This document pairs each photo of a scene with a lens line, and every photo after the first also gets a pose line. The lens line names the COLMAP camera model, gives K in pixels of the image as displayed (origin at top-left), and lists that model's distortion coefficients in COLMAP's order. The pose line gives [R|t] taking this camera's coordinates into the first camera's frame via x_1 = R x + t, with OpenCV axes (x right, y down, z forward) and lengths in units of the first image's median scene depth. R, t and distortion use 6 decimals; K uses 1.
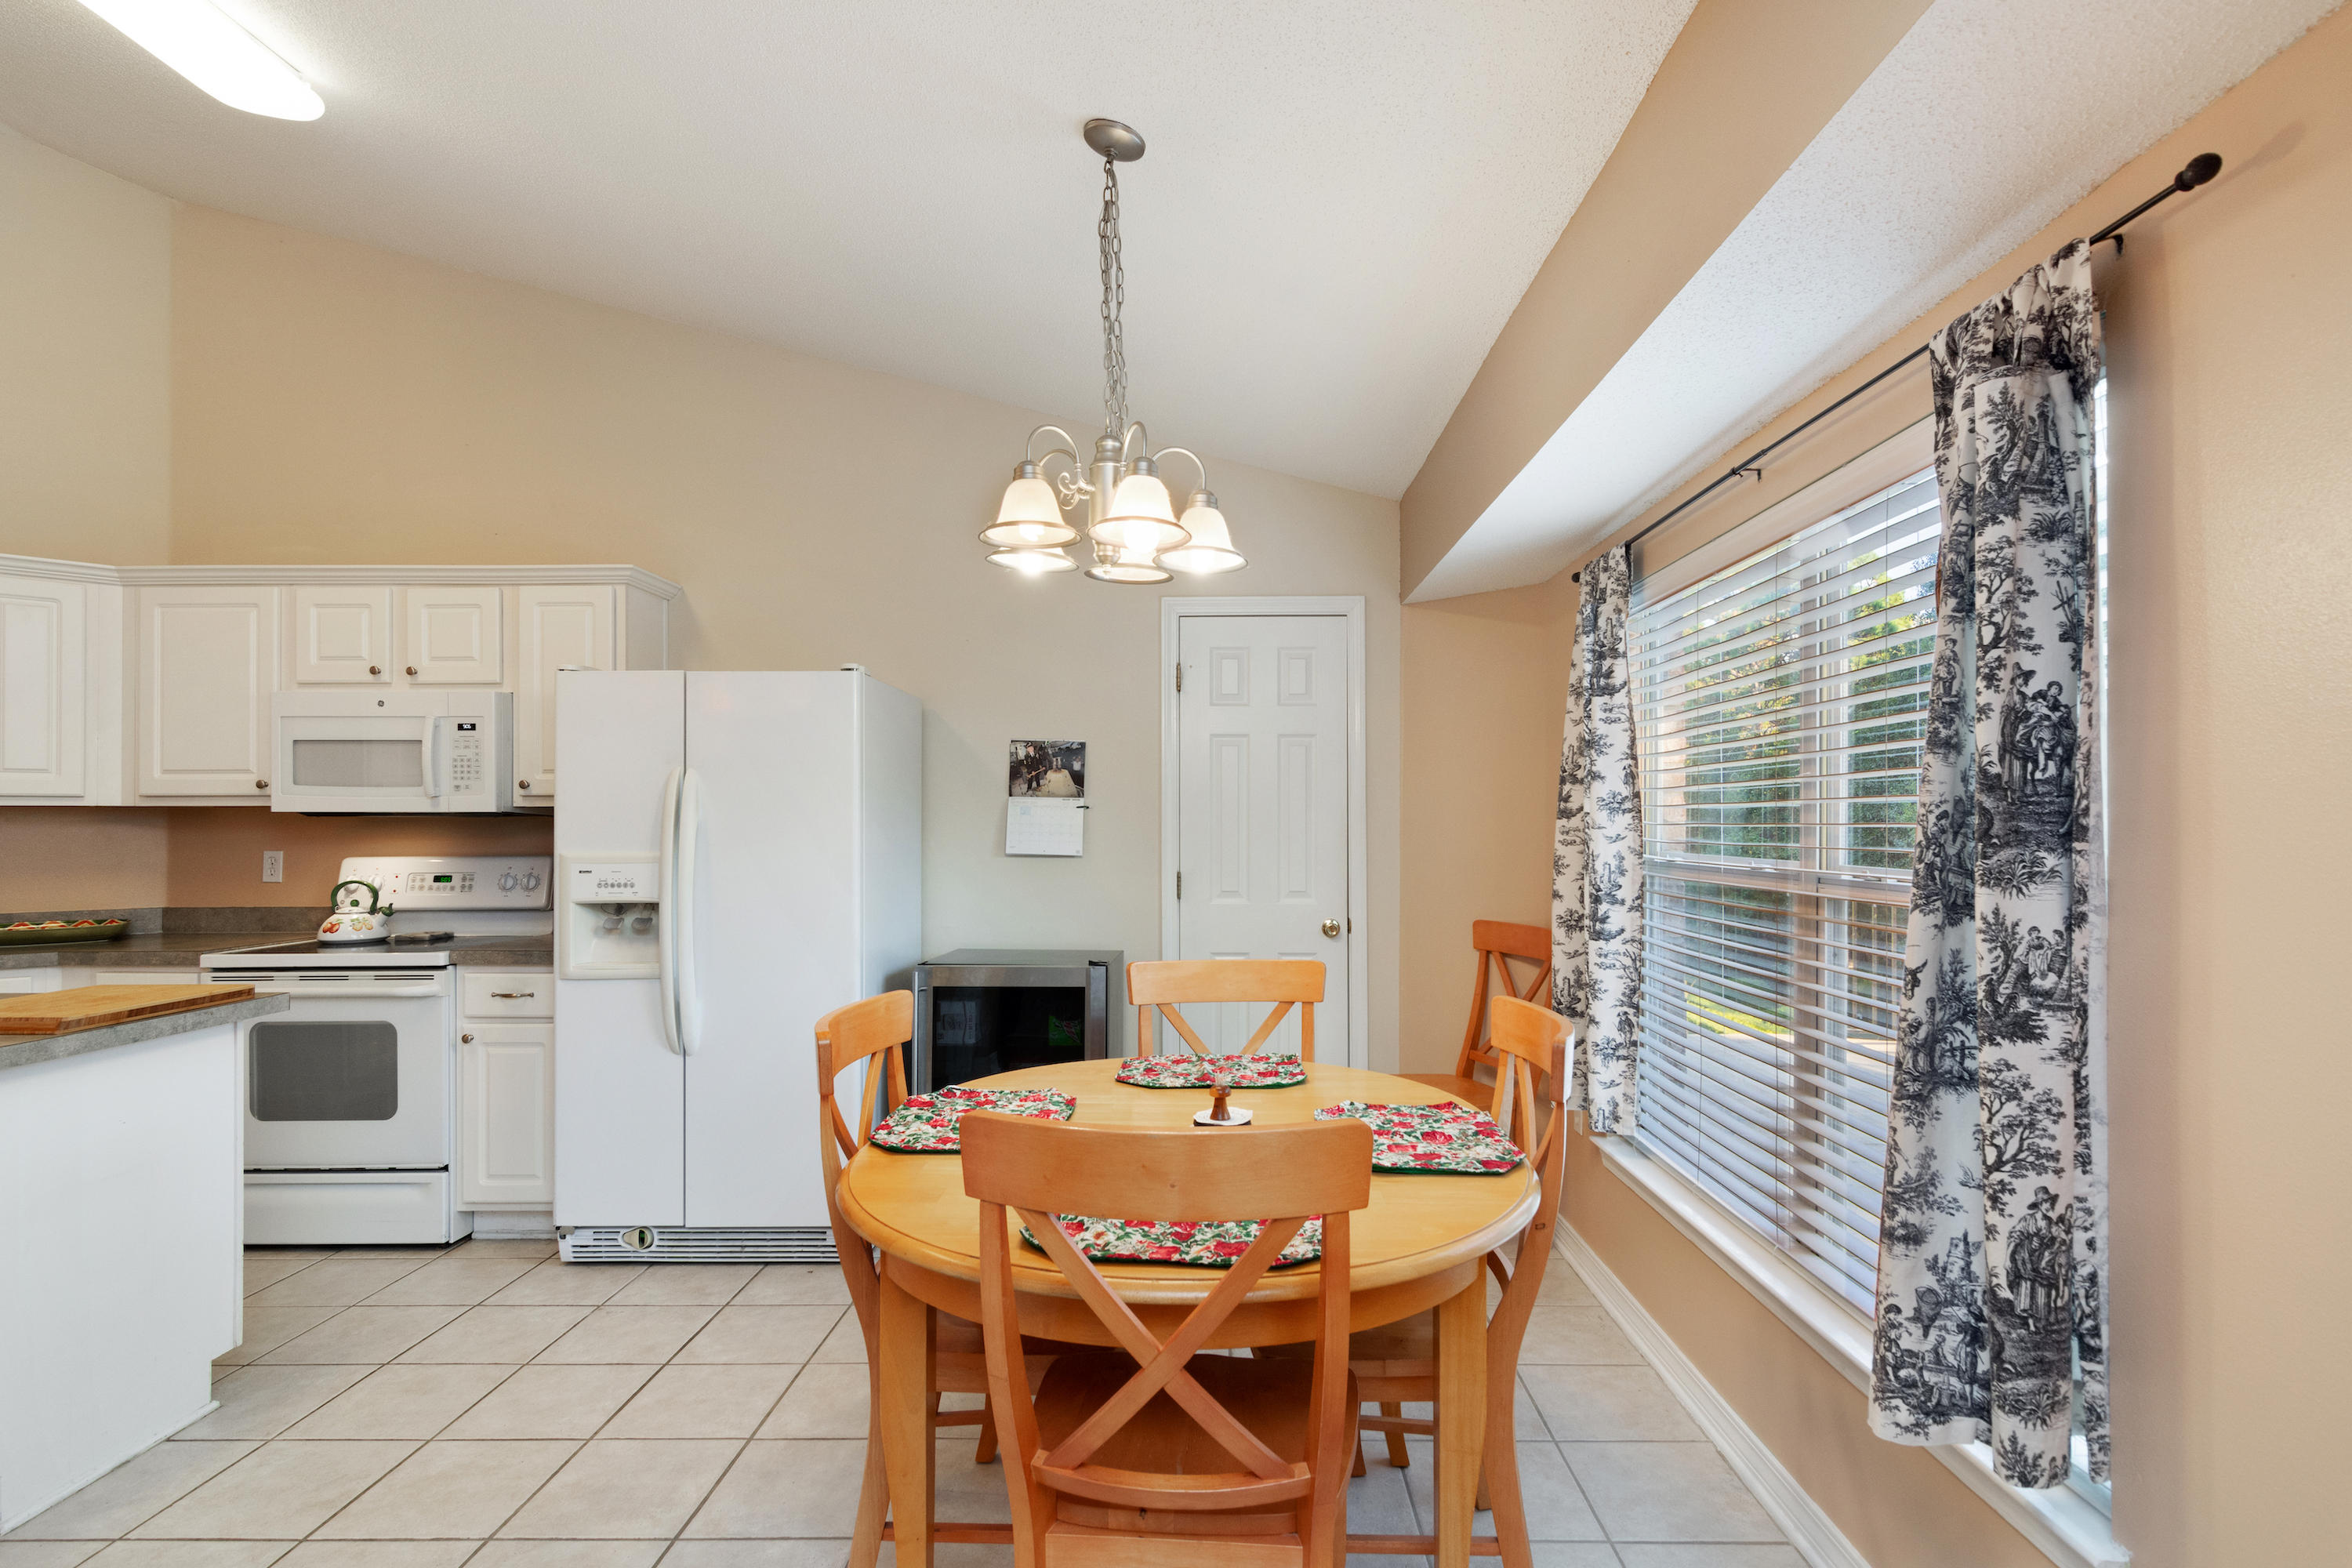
lens RADIAL K [[1184.9, 0, 1178.3], [0, 1184.9, 819.3], [0, 0, 1]] dist [-0.002252, 0.000025]
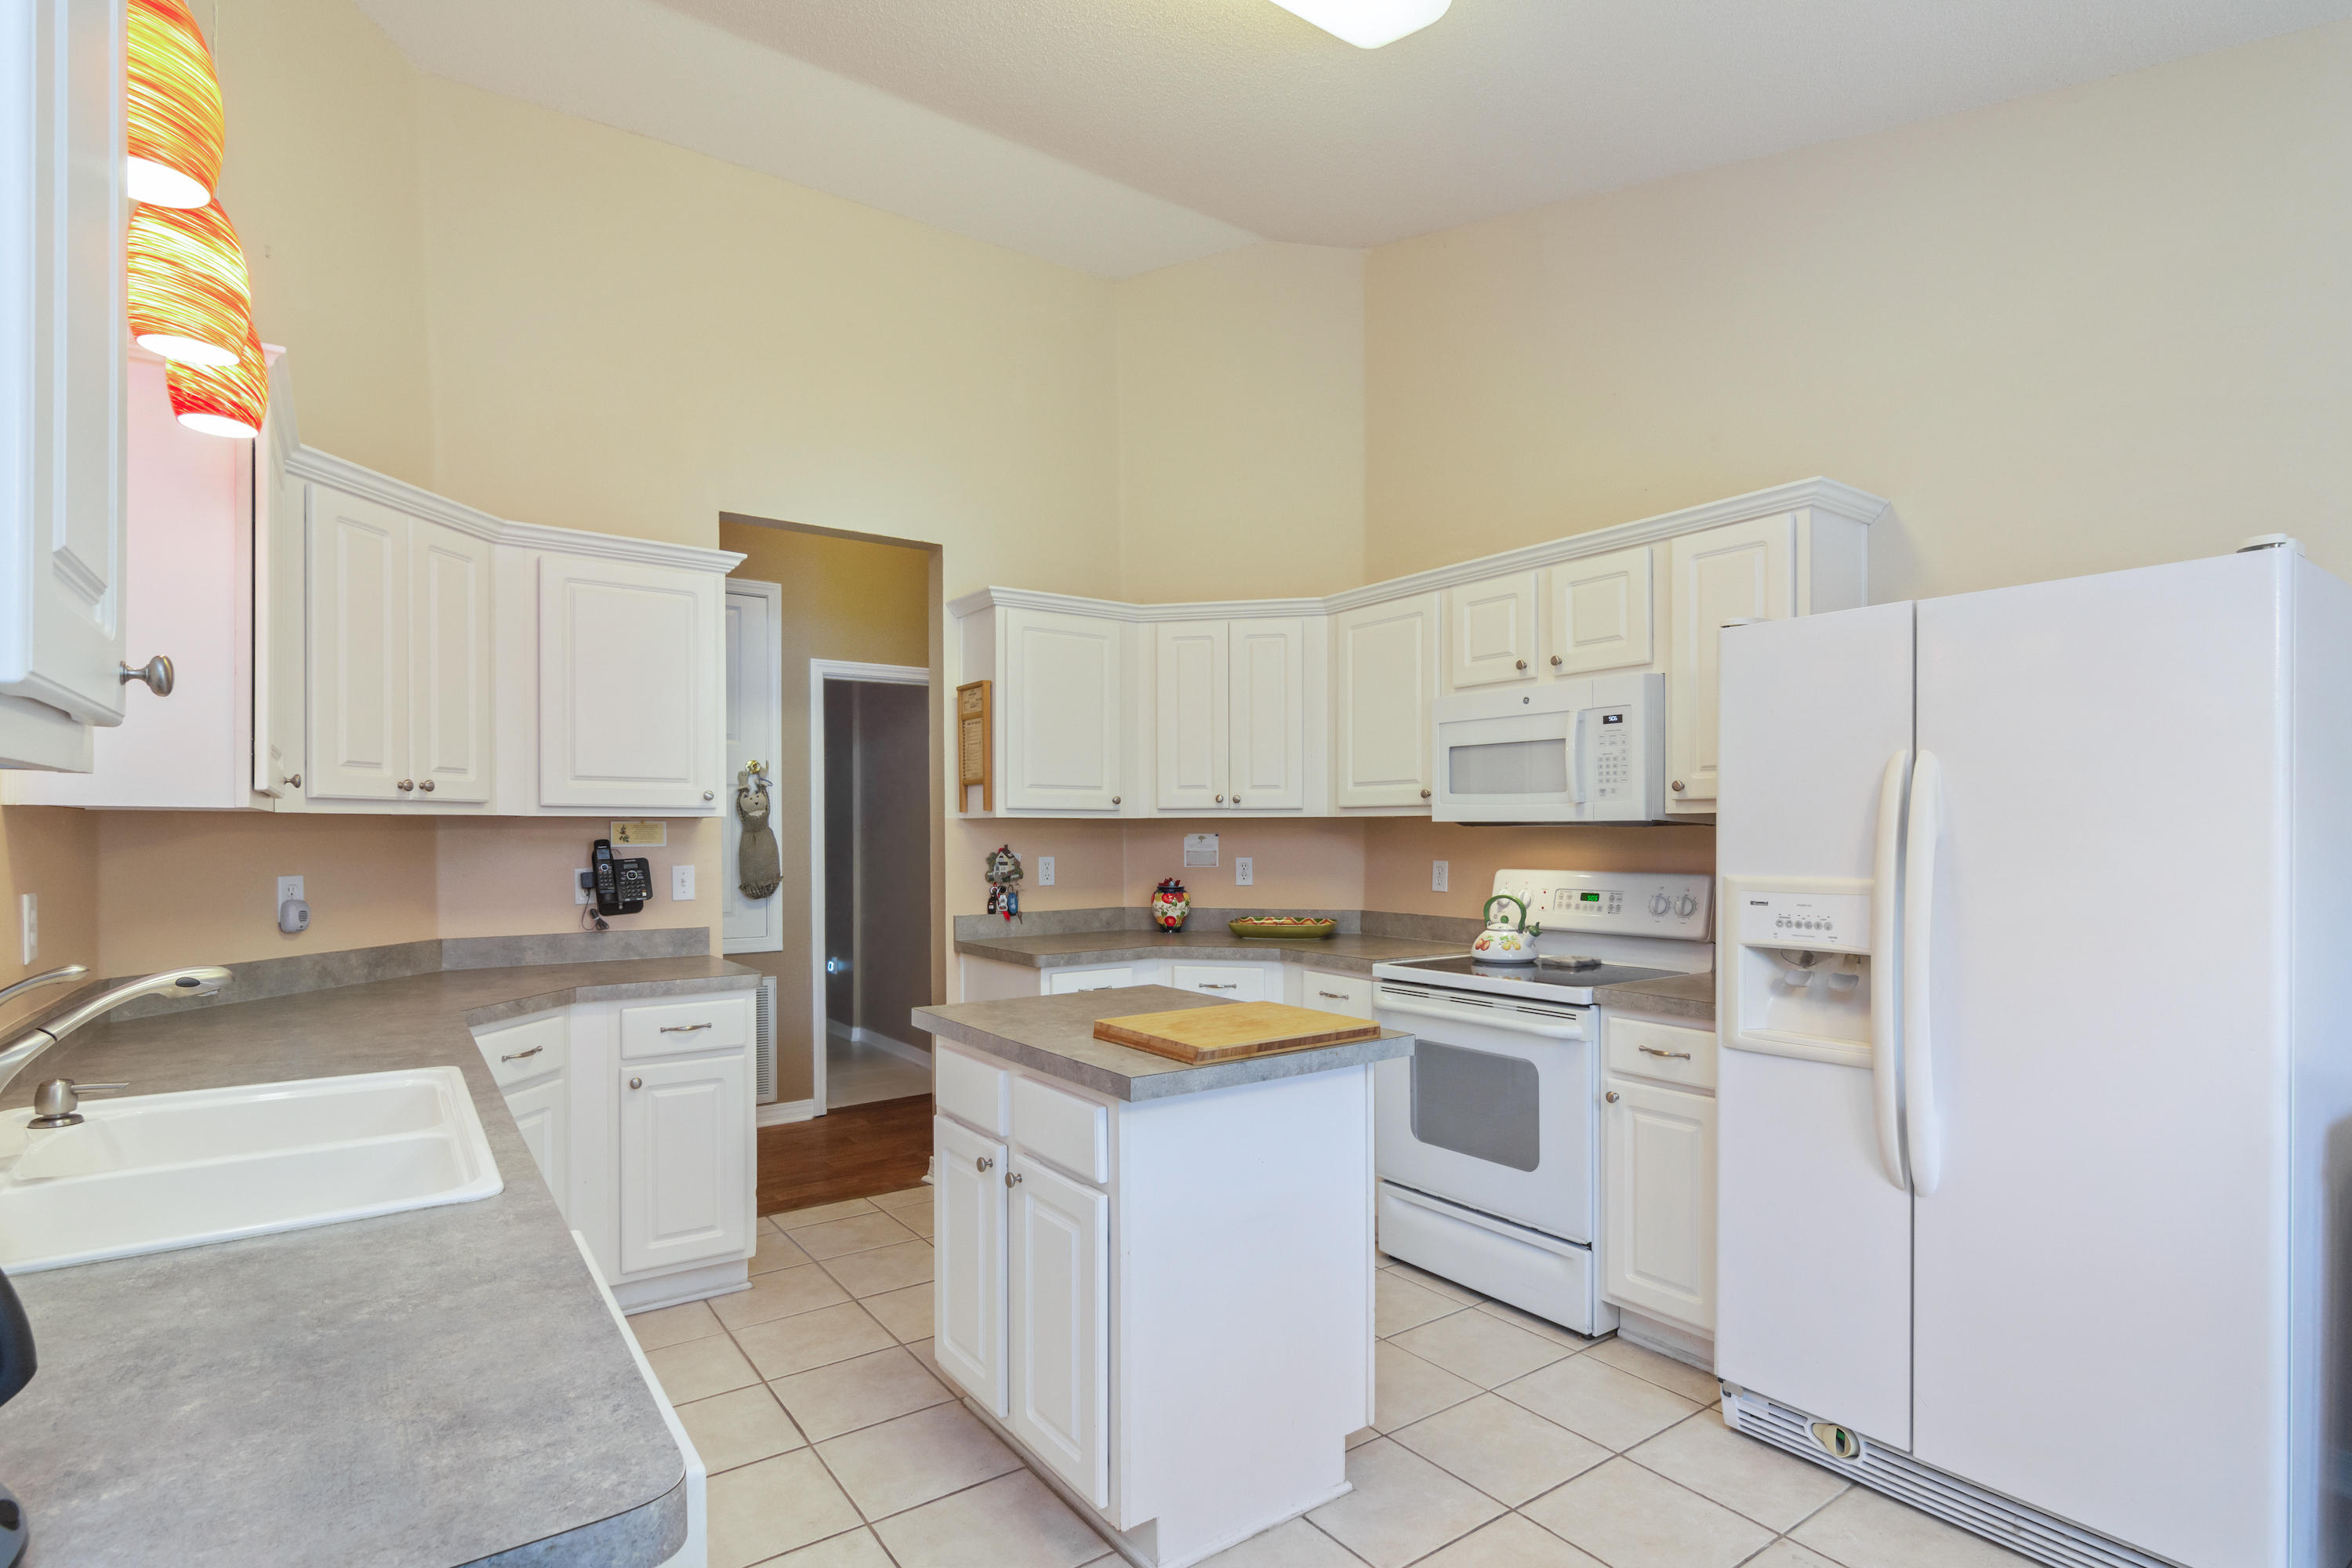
lens RADIAL K [[1152.2, 0, 1183.8], [0, 1152.2, 832.0], [0, 0, 1]] dist [-0.001602, -0.000017]
pose [[0.612460, 0.001902, -0.790499, -0.141378], [0.002618, 0.999987, 0.004435, -0.002525], [0.790497, -0.004786, 0.612447, 0.258458]]
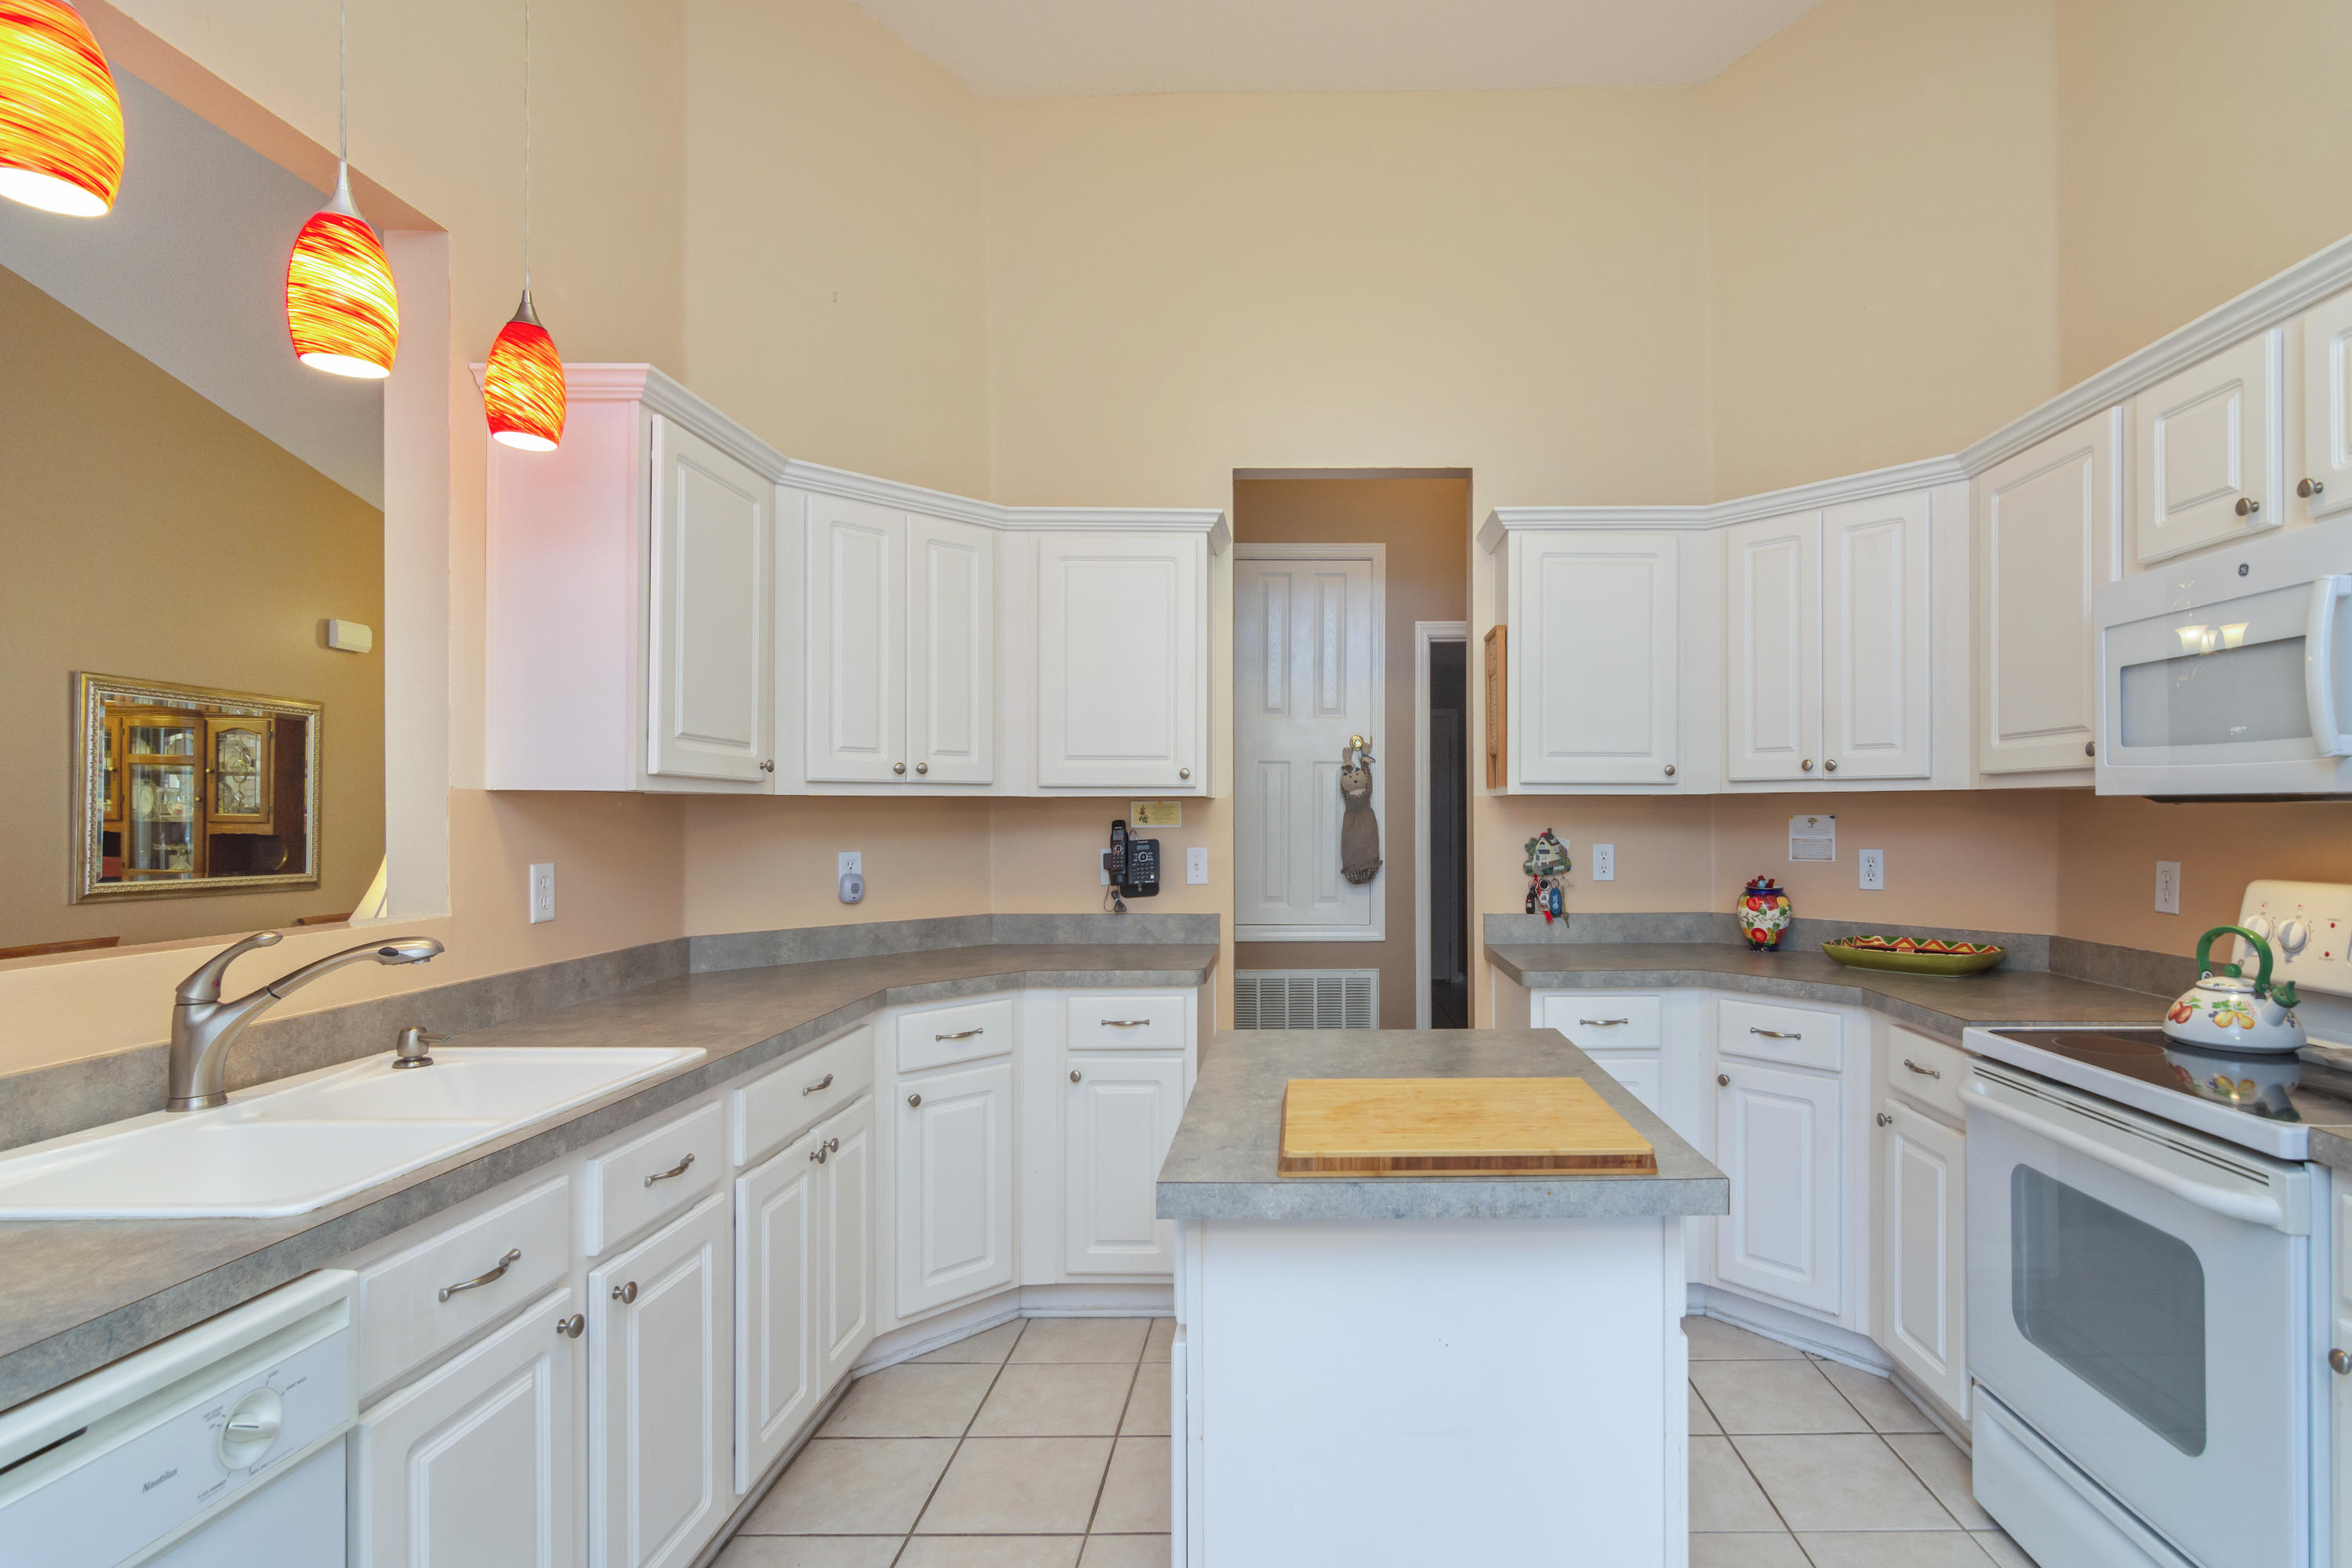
lens RADIAL K [[1226.2, 0, 1259.0], [0, 1226.2, 812.5], [0, 0, 1]] dist [-0.007141, 0.003166]
pose [[0.058763, 0.002479, -0.998269, -0.197104], [0.004620, 0.999986, 0.002755, -0.001558], [0.998261, -0.004774, 0.058750, 0.567690]]
